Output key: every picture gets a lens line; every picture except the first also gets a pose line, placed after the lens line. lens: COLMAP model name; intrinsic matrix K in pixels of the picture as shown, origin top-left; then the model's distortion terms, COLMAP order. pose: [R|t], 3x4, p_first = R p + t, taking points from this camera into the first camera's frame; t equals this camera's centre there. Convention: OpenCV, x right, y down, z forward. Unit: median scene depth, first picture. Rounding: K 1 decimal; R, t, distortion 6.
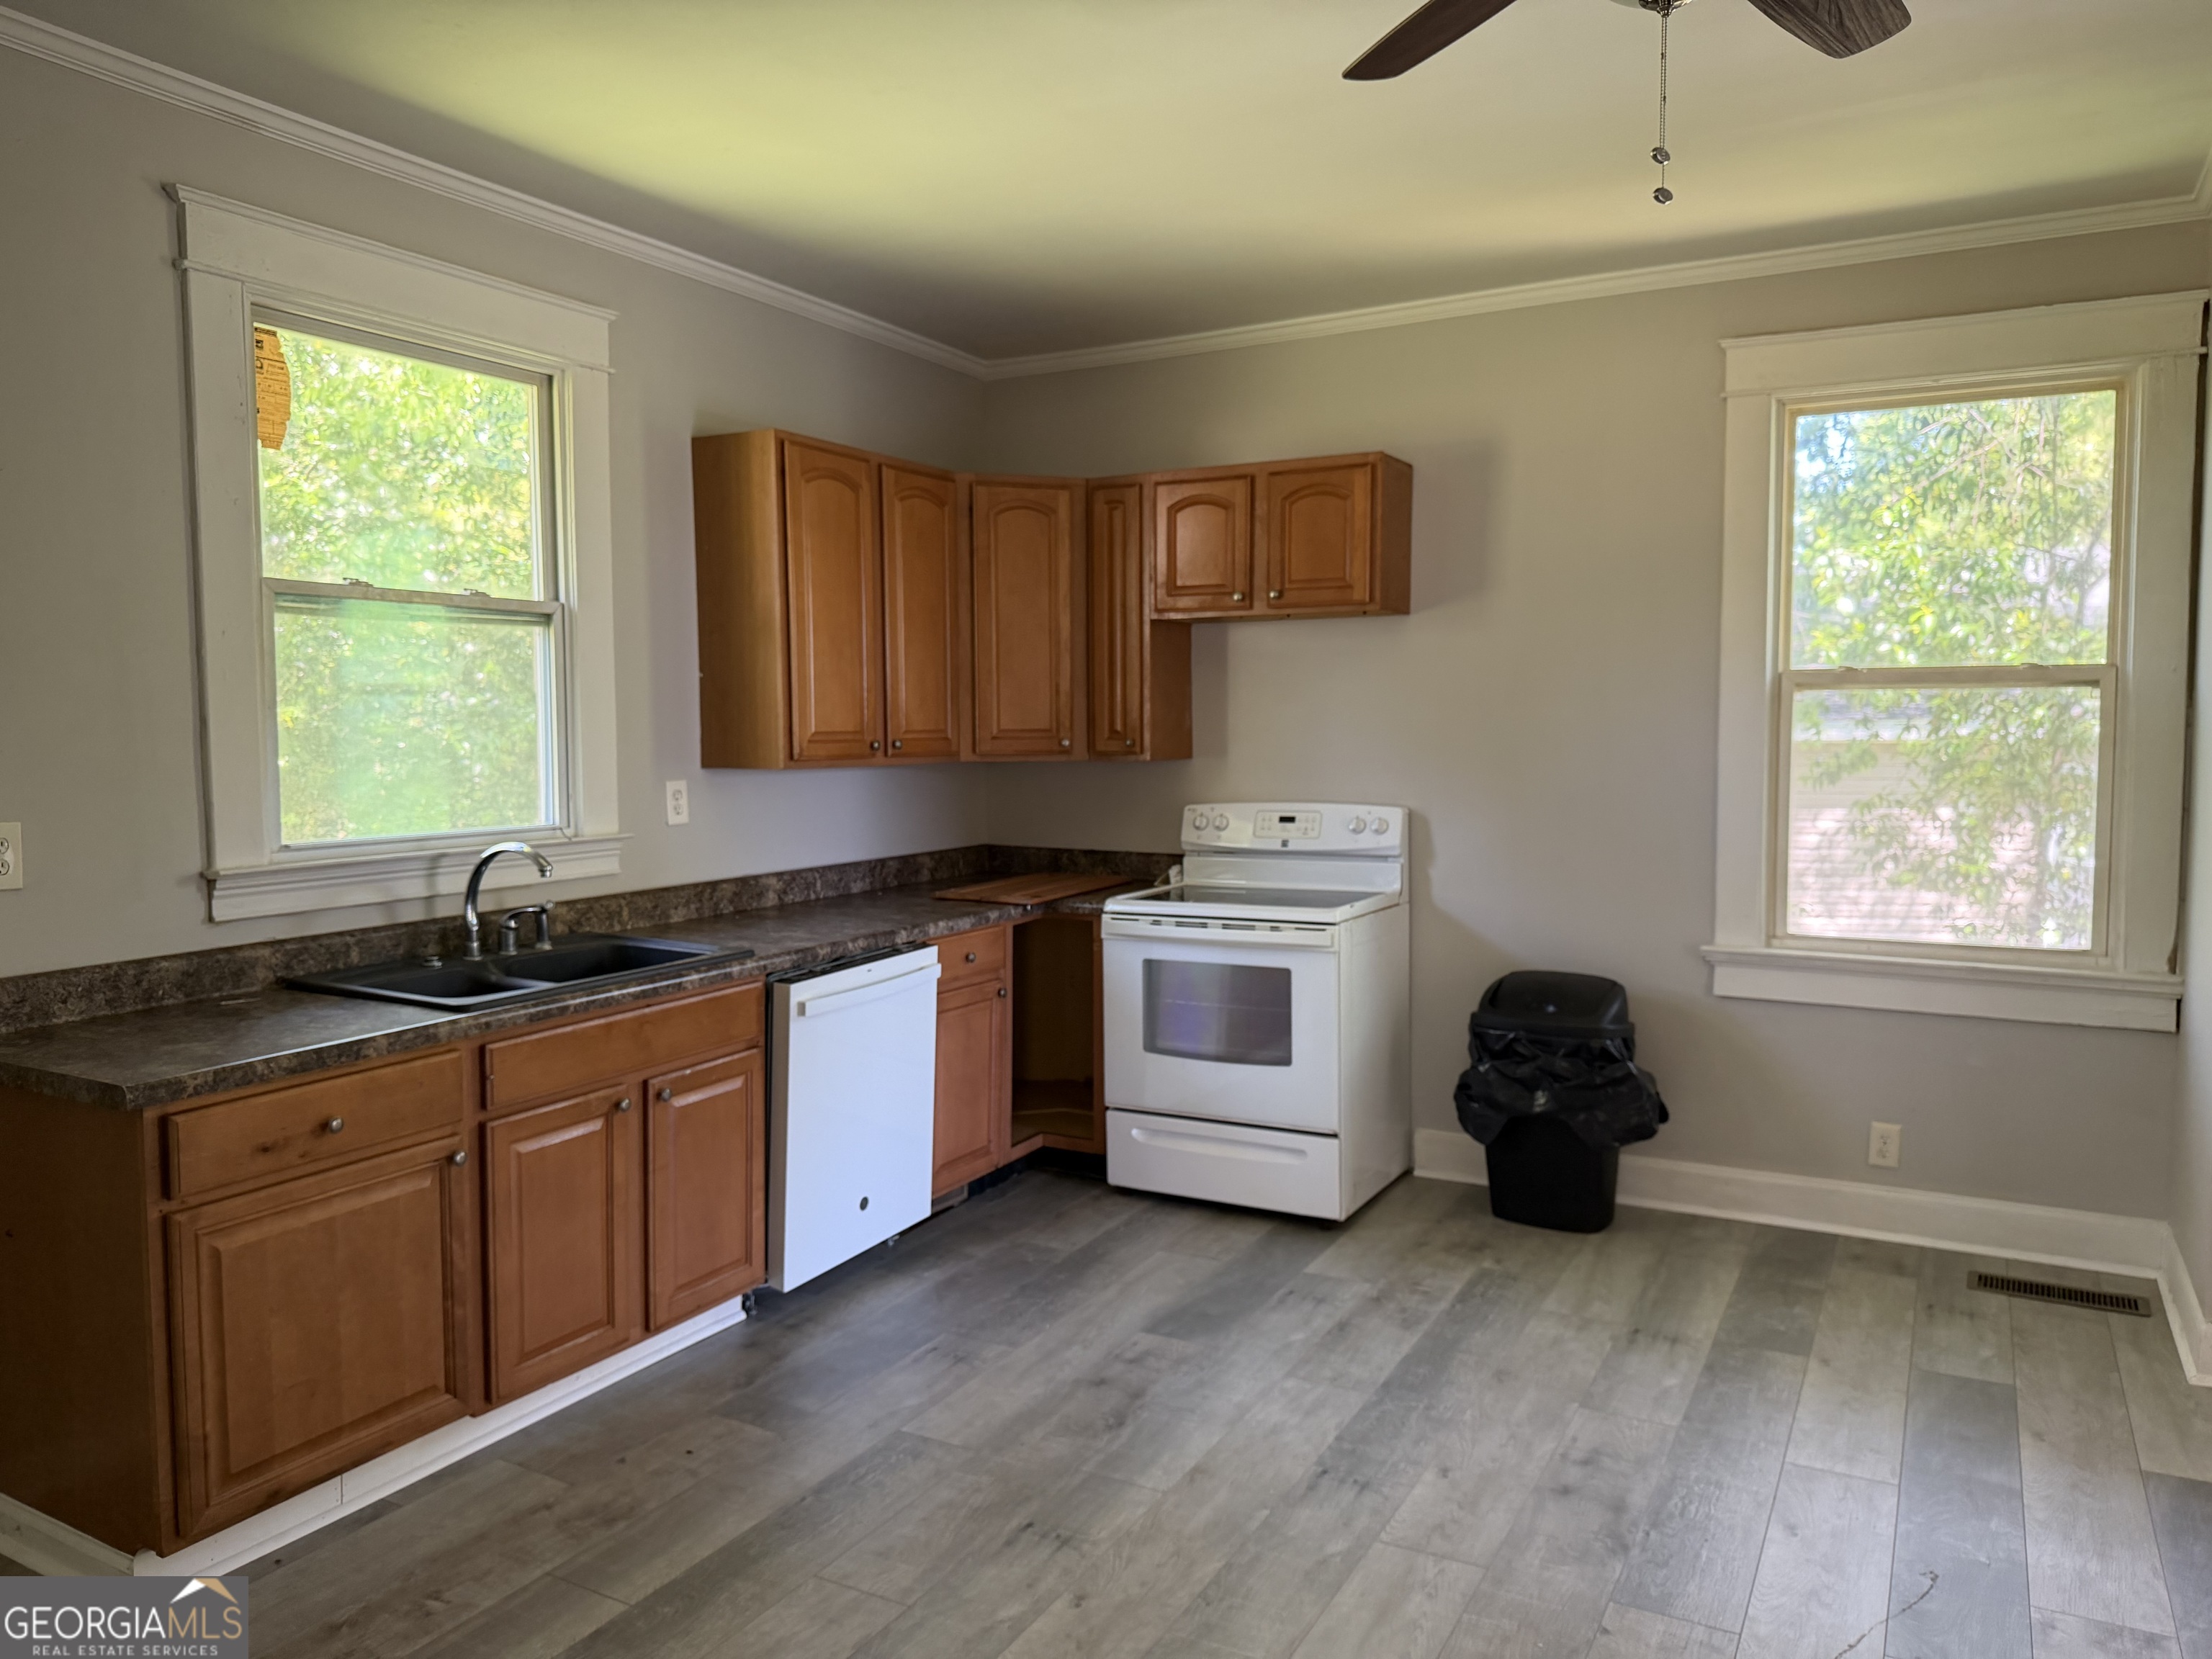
lens RADIAL K [[1583.1, 0, 1079.3], [0, 1583.1, 825.5], [0, 0, 1]] dist [0.194097, -0.170920]
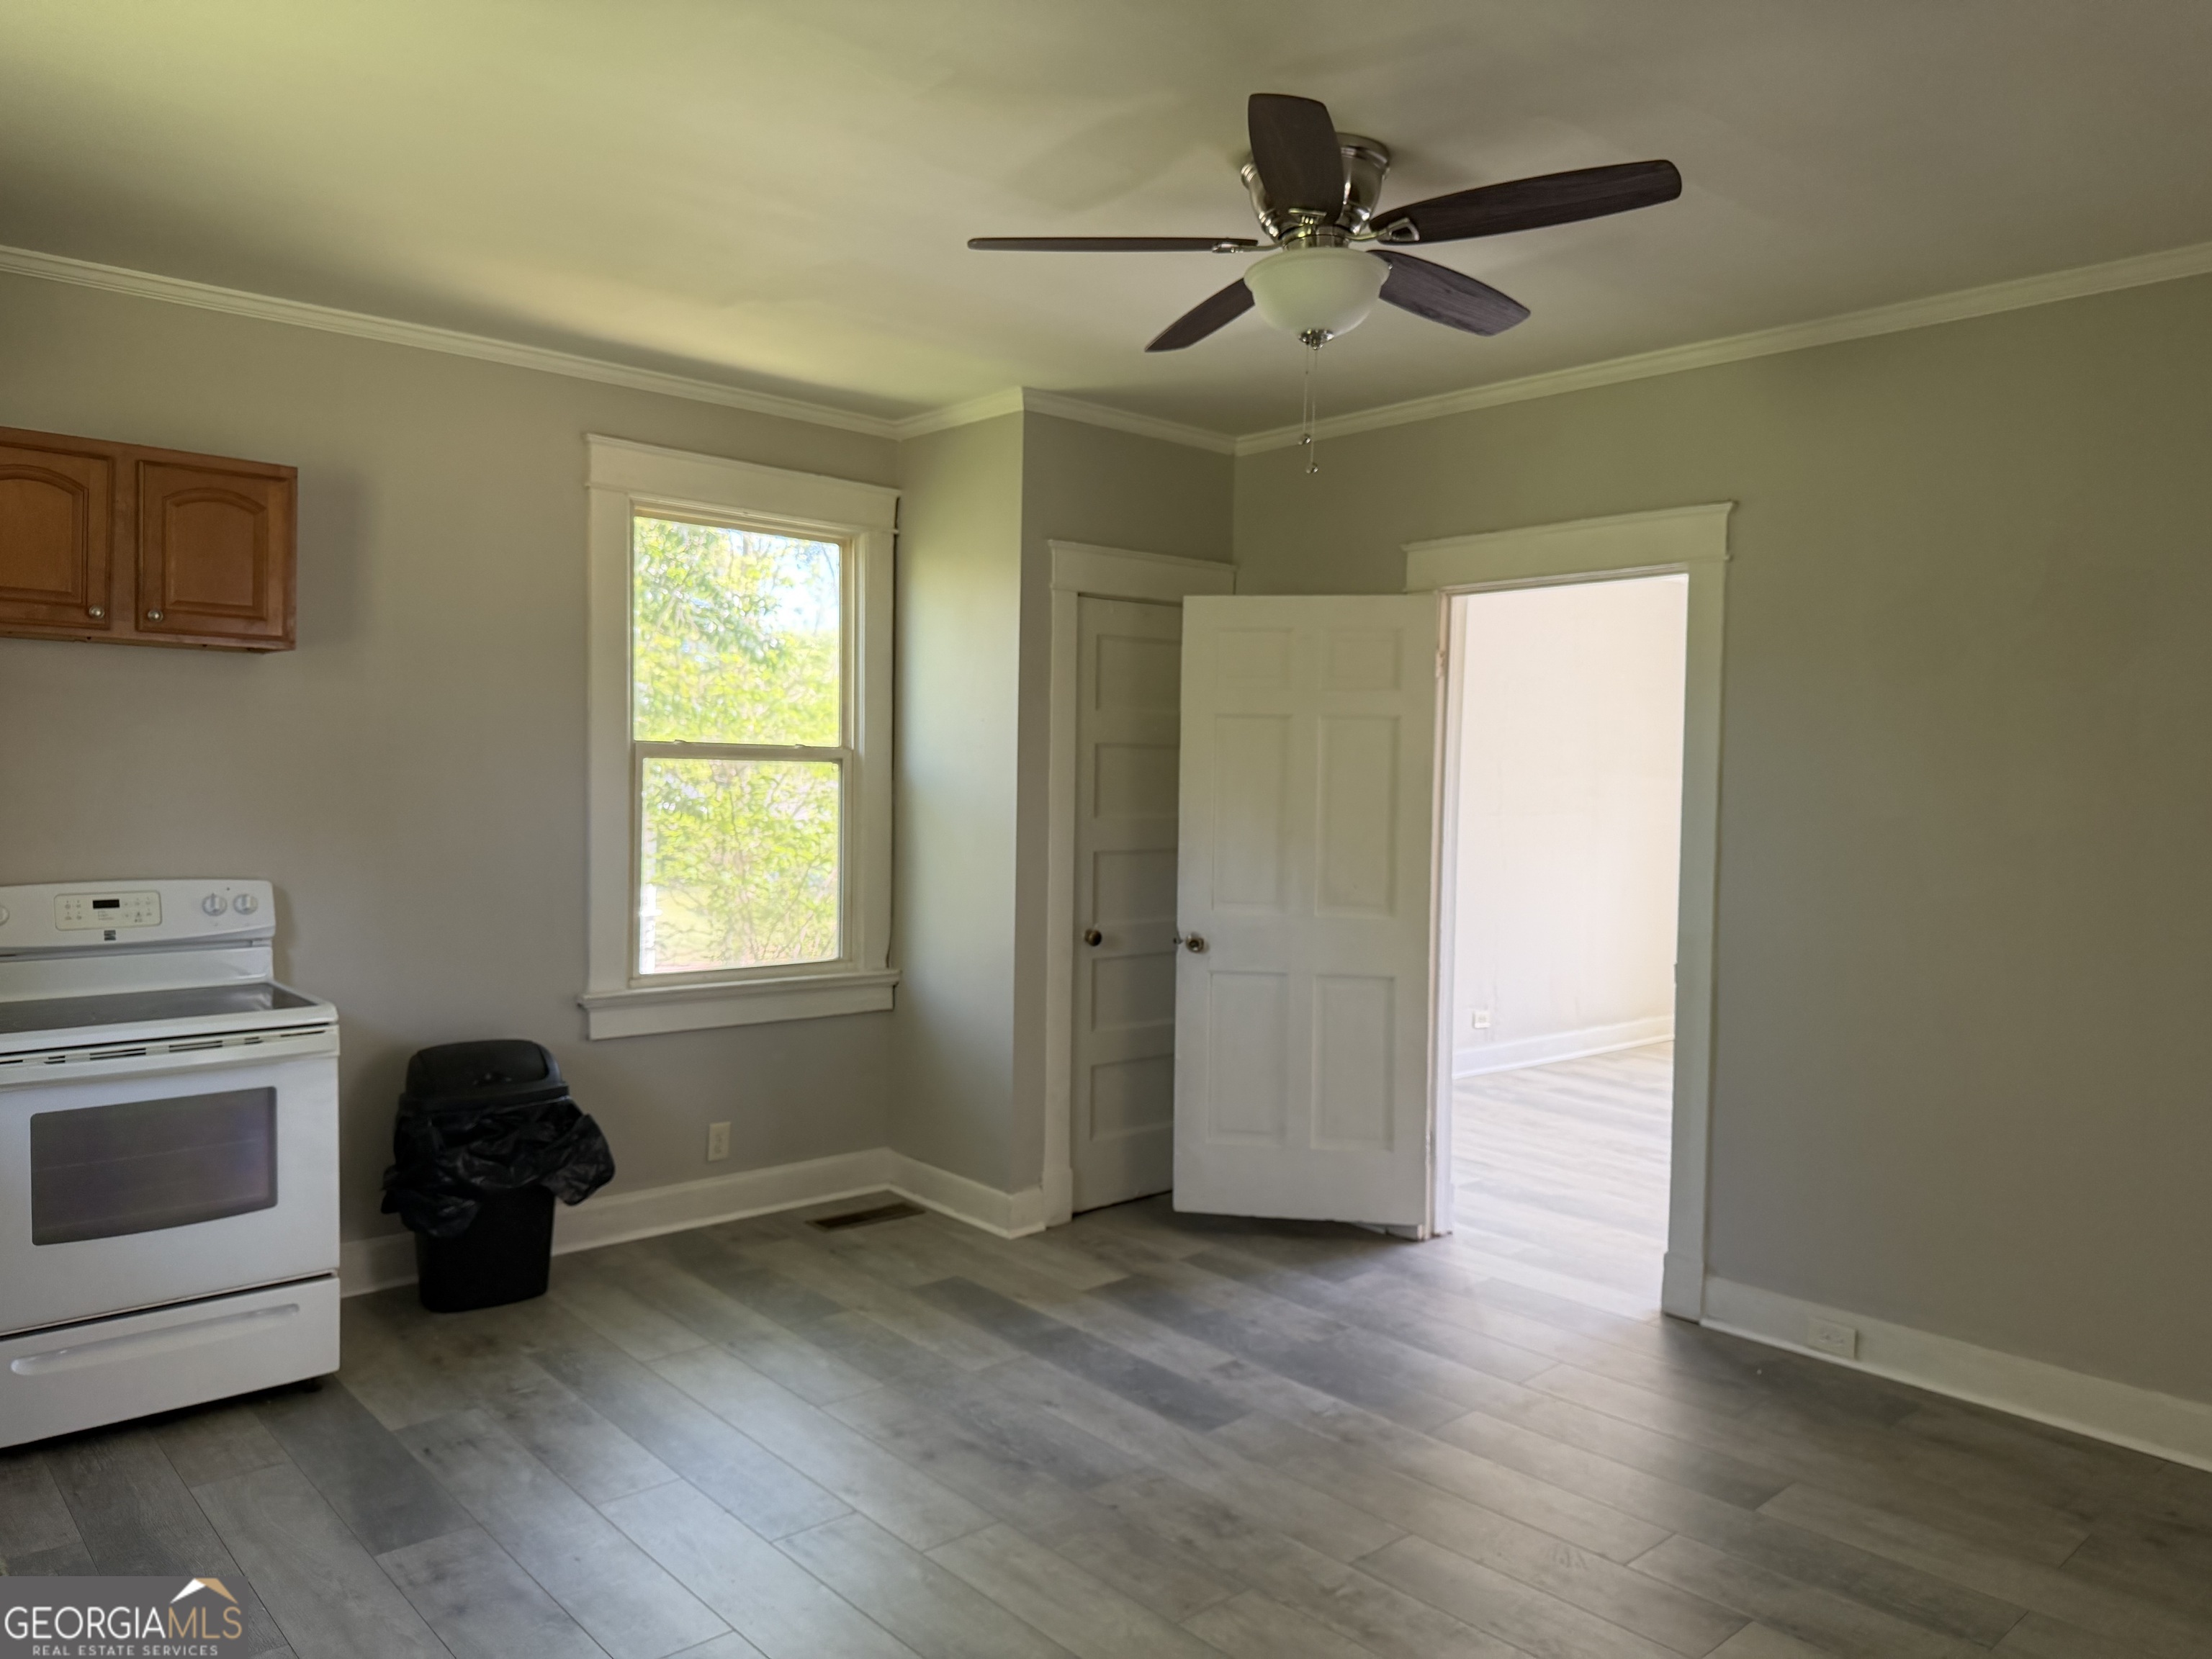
lens RADIAL K [[1618.0, 0, 1106.0], [0, 1618.0, 829.5], [0, 0, 1]] dist [0.000952, 0.002601]
pose [[0.339322, -0.024352, 0.940355, -0.498207], [0.040571, 0.999113, 0.011234, -0.032870], [-0.939795, 0.034340, 0.340009, 0.322161]]
